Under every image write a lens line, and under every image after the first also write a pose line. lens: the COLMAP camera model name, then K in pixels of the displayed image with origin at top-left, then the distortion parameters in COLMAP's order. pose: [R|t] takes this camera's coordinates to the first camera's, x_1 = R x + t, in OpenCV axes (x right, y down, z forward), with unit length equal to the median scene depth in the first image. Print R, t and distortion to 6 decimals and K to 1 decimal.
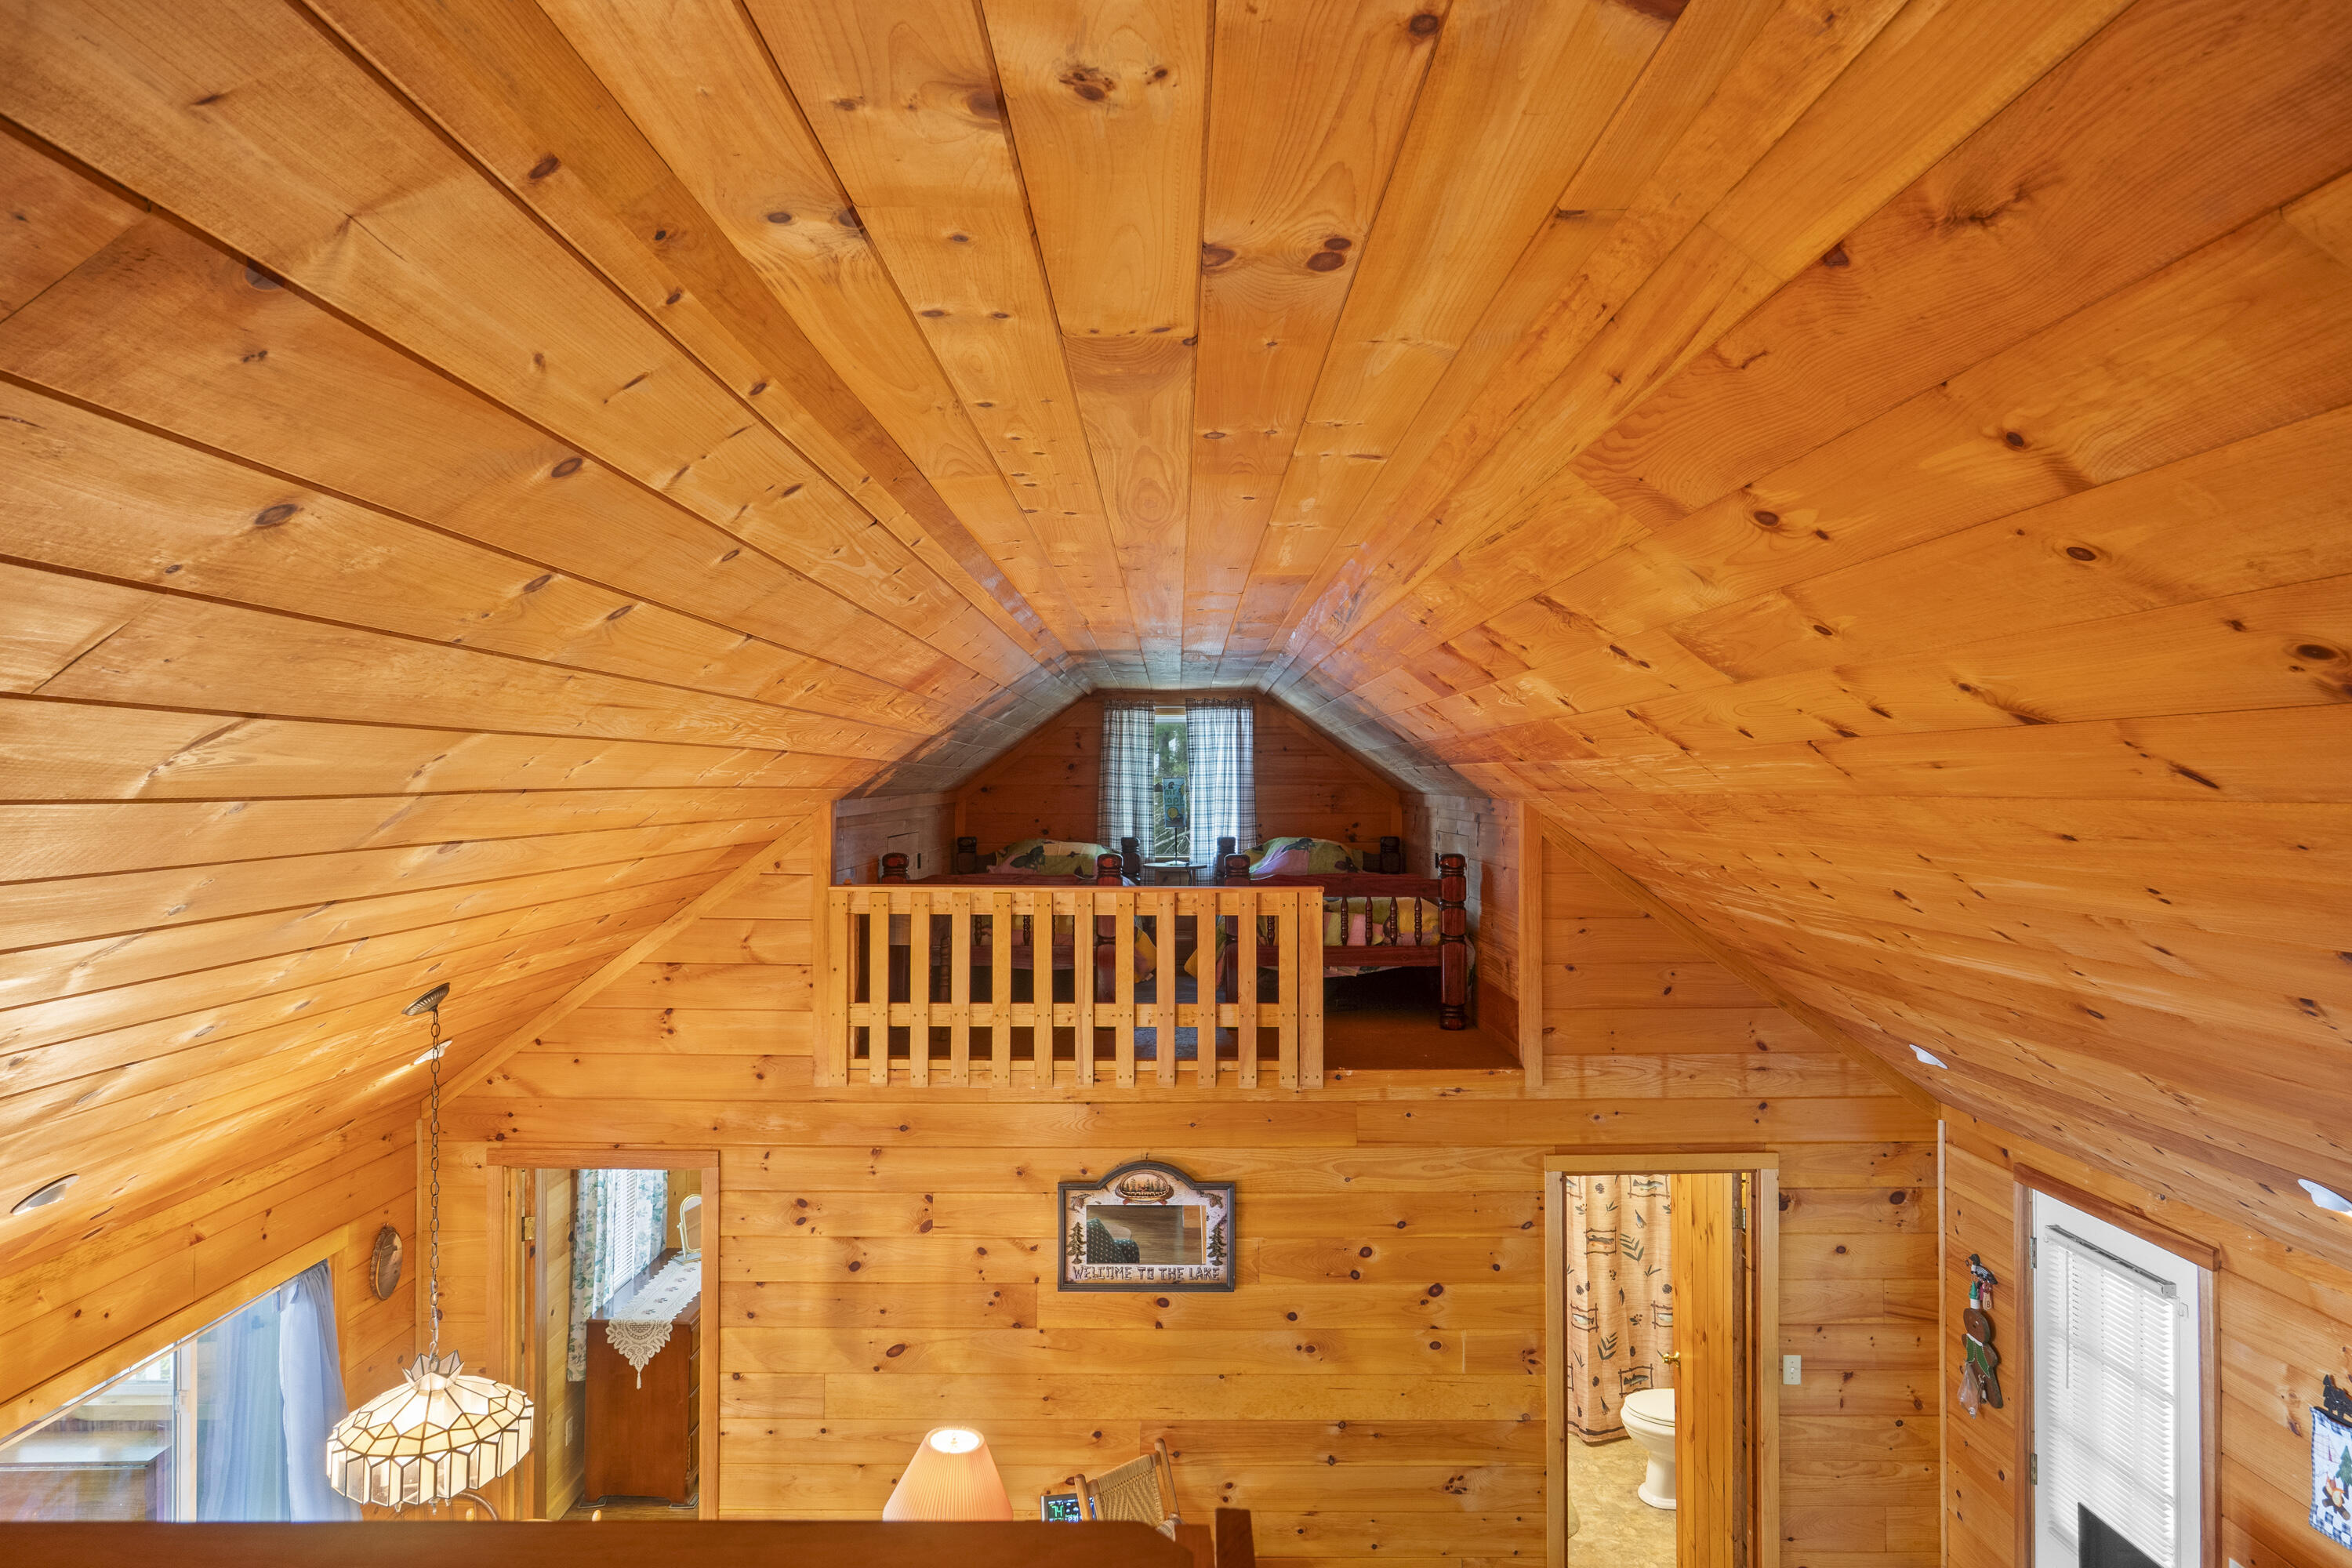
lens RADIAL K [[1448.3, 0, 1164.3], [0, 1448.3, 774.1], [0, 0, 1]] dist [-0.000436, -0.001050]
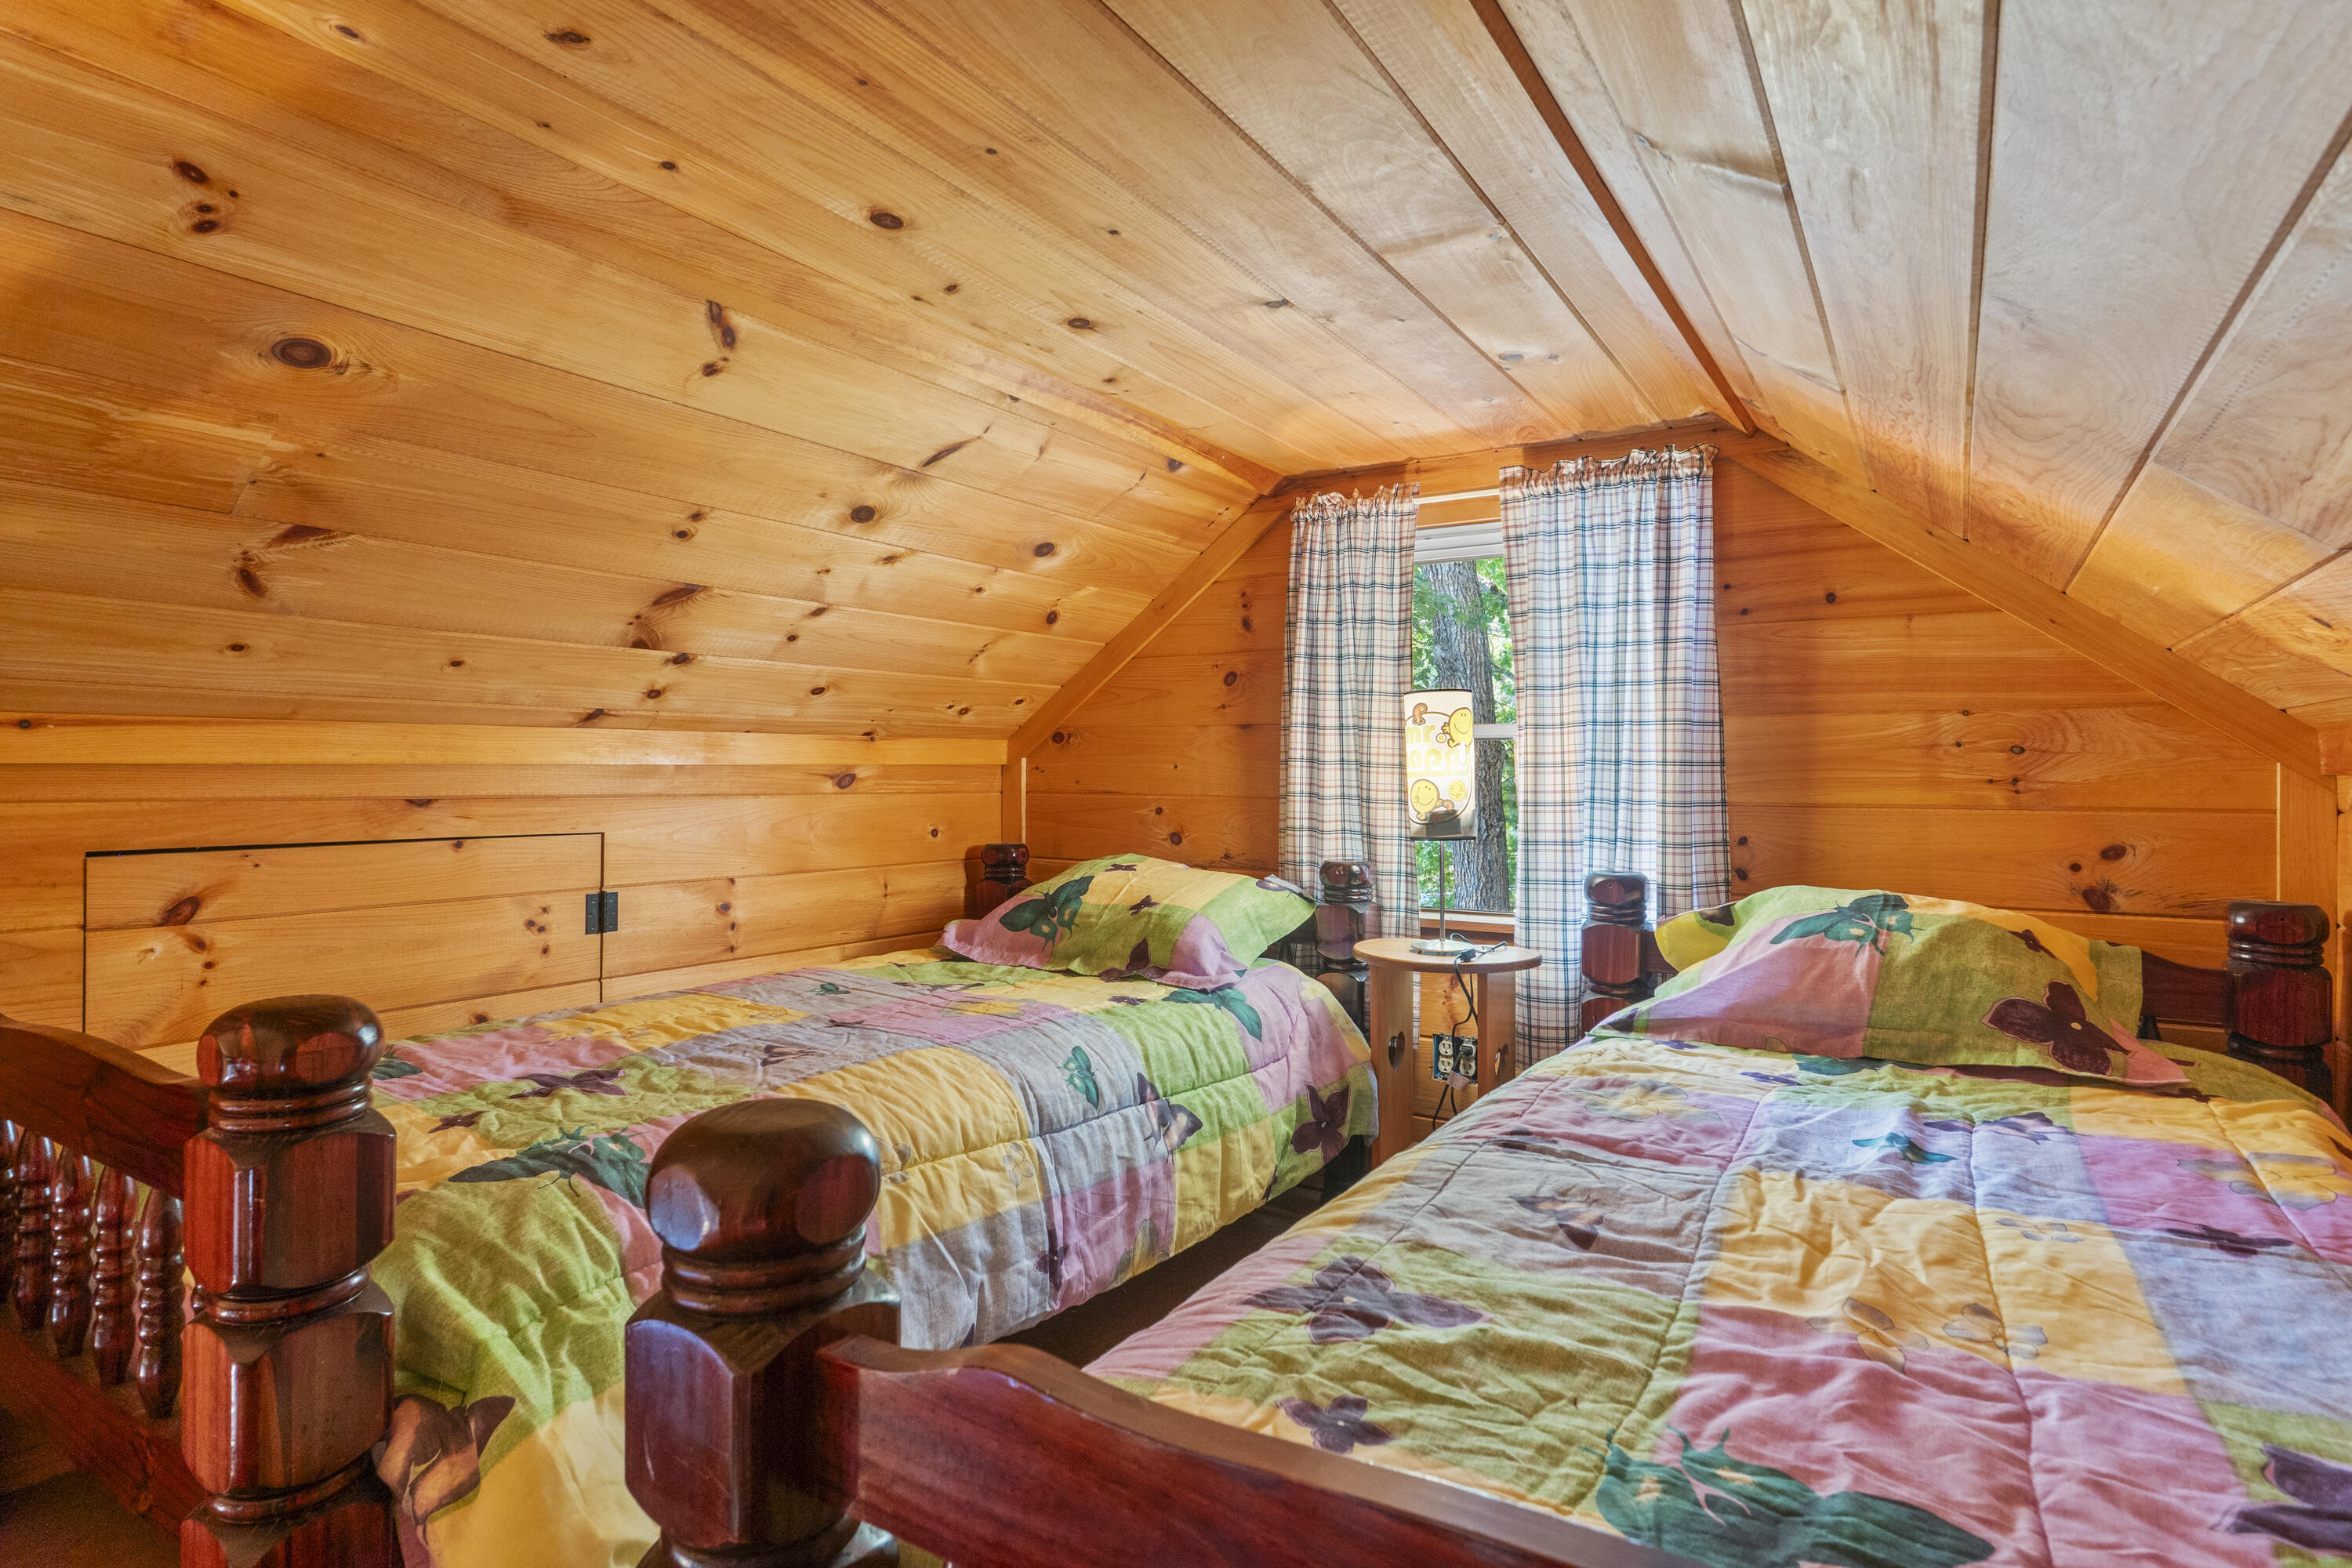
lens RADIAL K [[1250.0, 0, 1176.0], [0, 1250.0, 784.0], [0, 0, 1]] dist [0.002658, 0.000448]
pose [[0.853206, 0.011691, -0.521444, 0.166268], [-0.002408, 0.999826, 0.018476, 0.028606], [0.521569, -0.014508, 0.853086, 1.122131]]
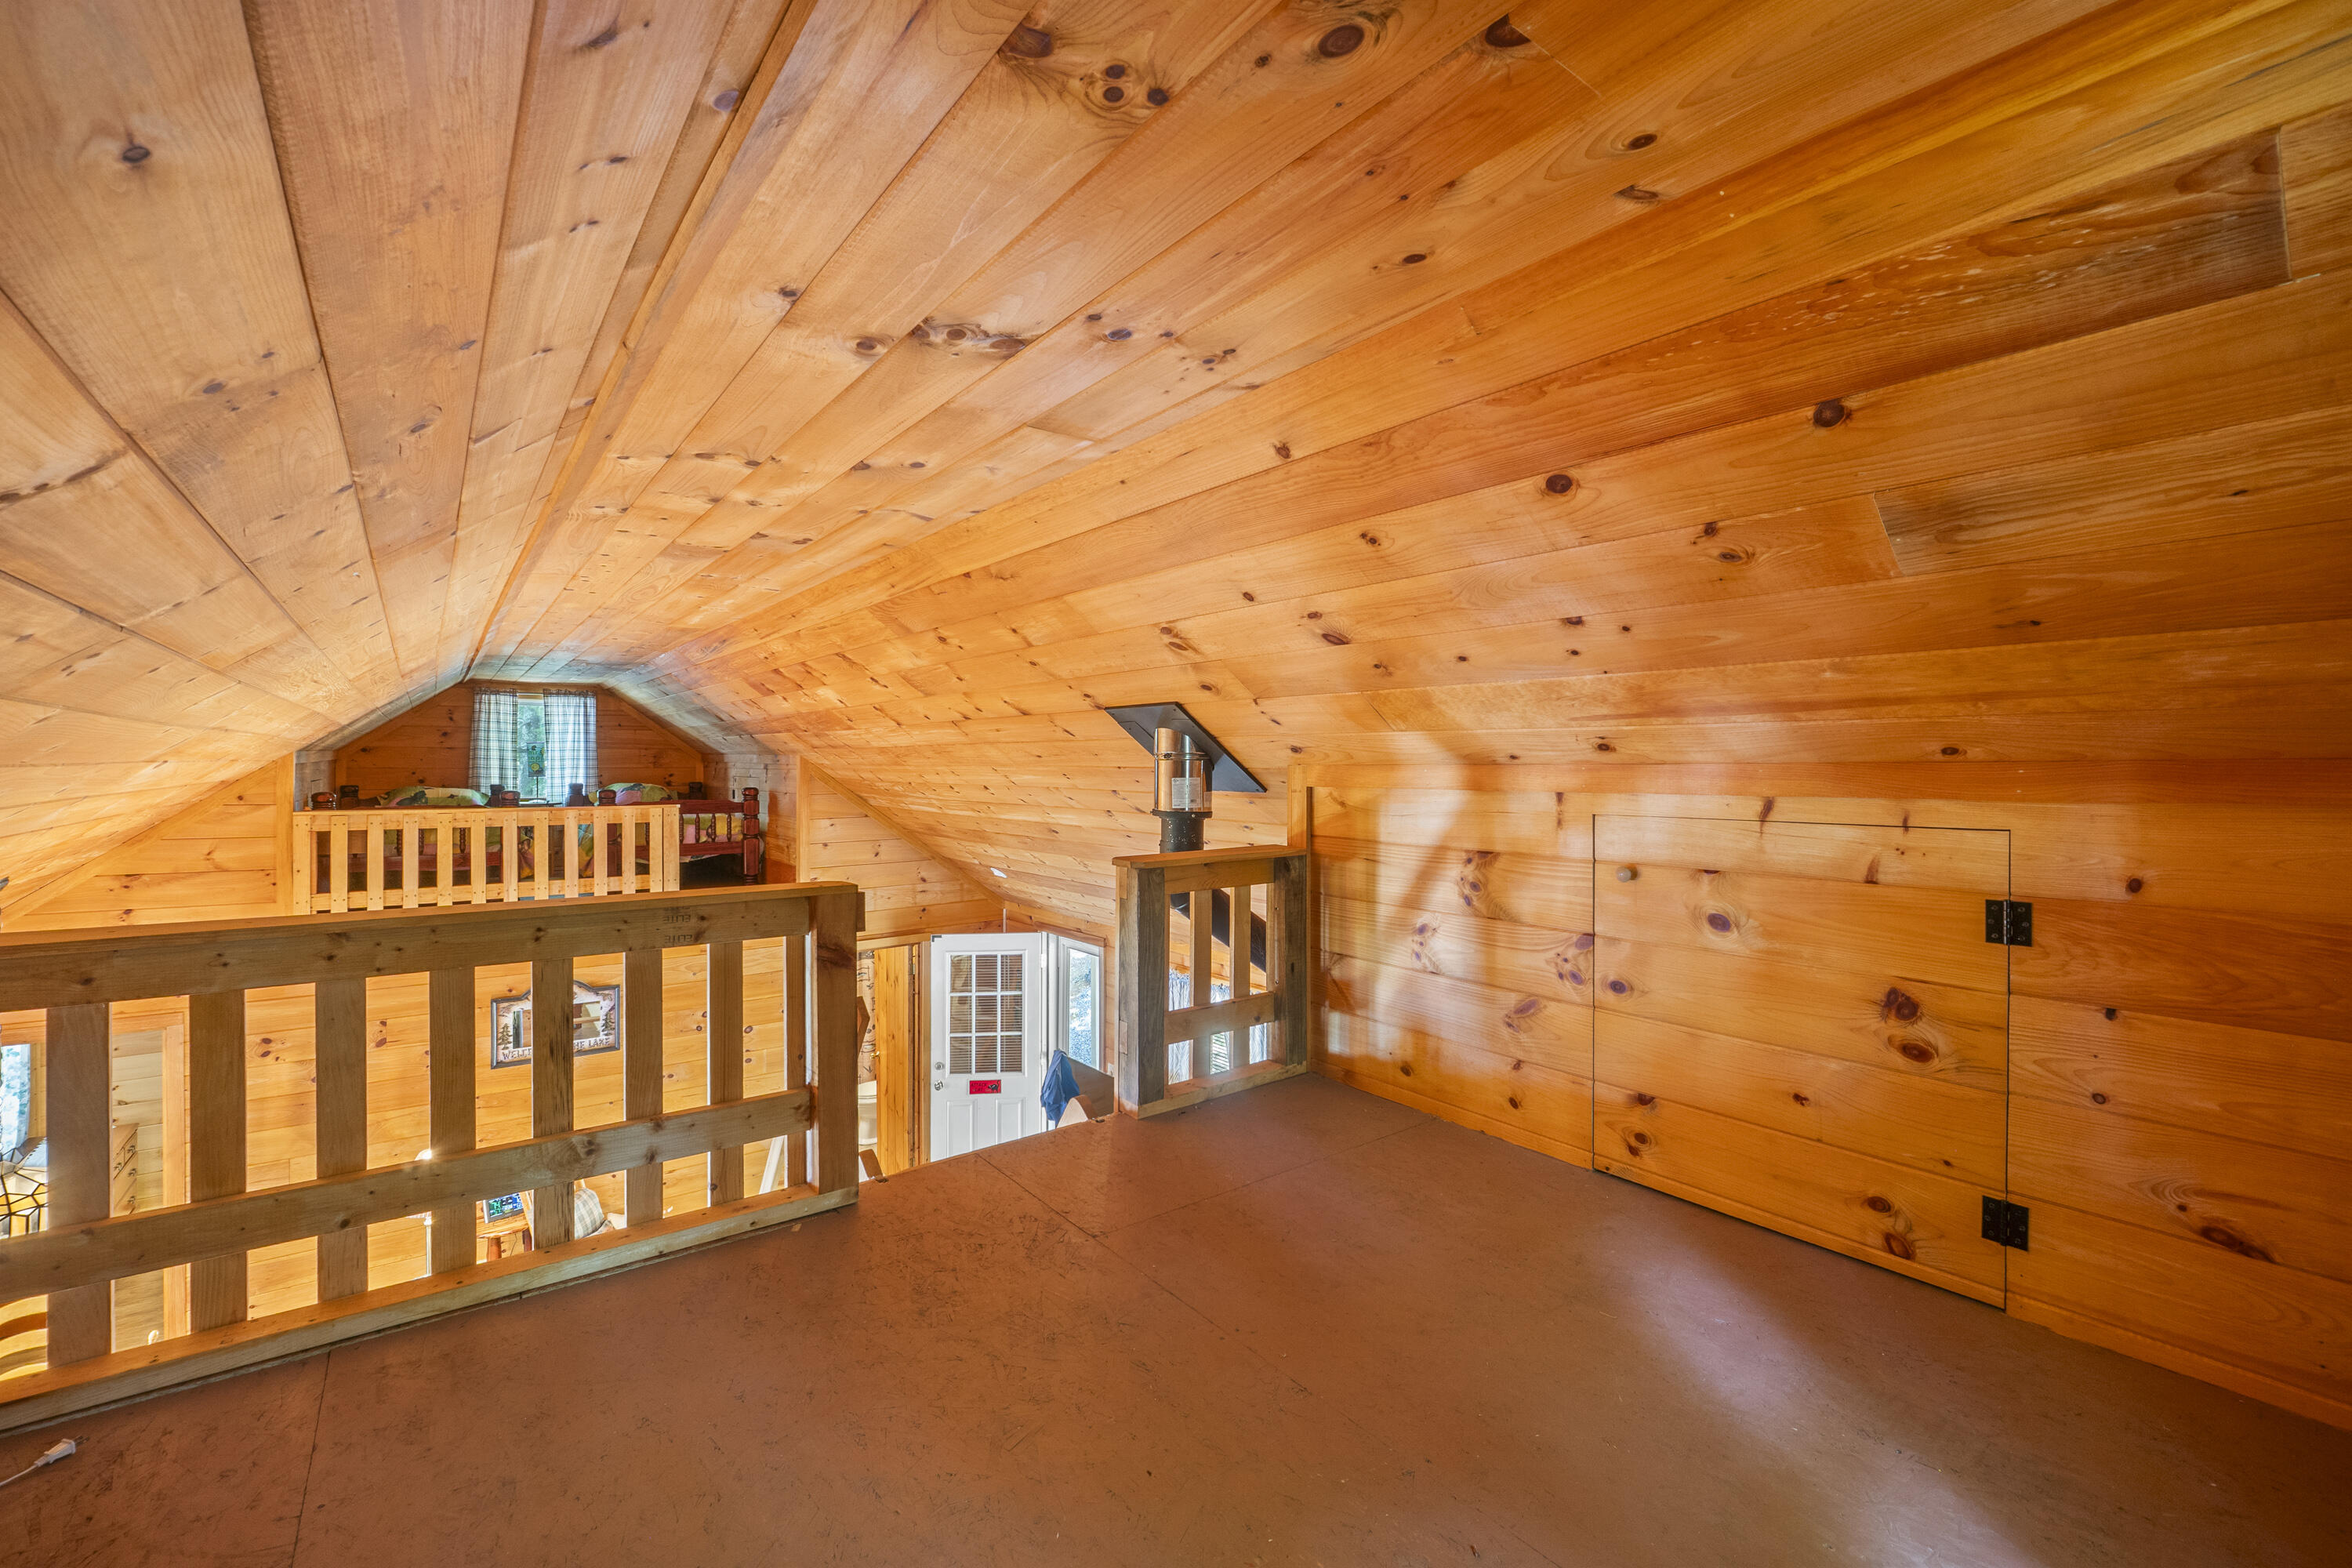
lens RADIAL K [[976.7, 0, 1178.9], [0, 976.7, 768.1], [0, 0, 1]] dist [-0.000338, -0.000272]
pose [[0.789371, -0.002131, 0.613913, -0.132837], [-0.007493, 0.999886, 0.013105, 0.015763], [-0.613871, -0.014945, 0.789265, -0.269669]]
